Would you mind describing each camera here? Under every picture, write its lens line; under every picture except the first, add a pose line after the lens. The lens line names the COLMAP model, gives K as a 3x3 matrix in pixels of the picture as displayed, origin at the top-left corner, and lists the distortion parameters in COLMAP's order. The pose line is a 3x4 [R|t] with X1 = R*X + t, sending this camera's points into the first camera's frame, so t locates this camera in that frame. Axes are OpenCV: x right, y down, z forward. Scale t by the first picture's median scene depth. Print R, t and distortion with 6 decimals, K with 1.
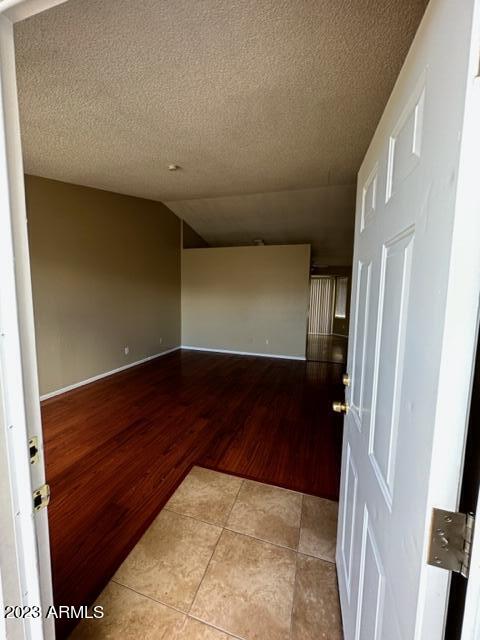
lens RADIAL K [[259.1, 0, 240.0], [0, 259.1, 320.0], [0, 0, 1]] dist [-0.001814, -0.000233]
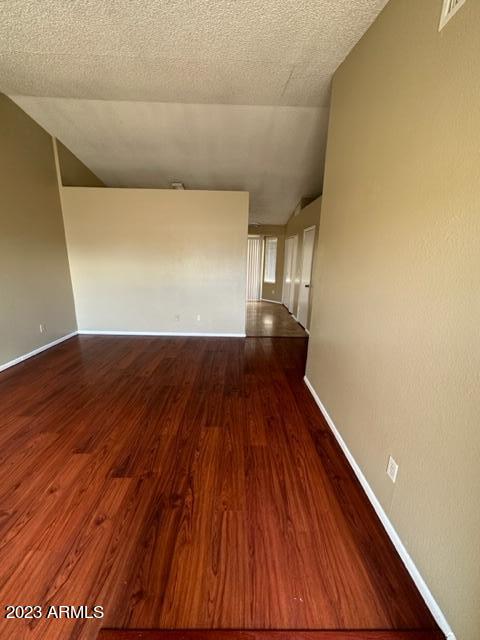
lens RADIAL K [[259.1, 0, 240.0], [0, 259.1, 320.0], [0, 0, 1]] dist [-0.001814, -0.000233]
pose [[0.949422, -0.075150, 0.304879, -0.019742], [0.030868, 0.988573, 0.147549, -0.027317], [-0.312483, -0.130675, 0.940892, 0.228079]]
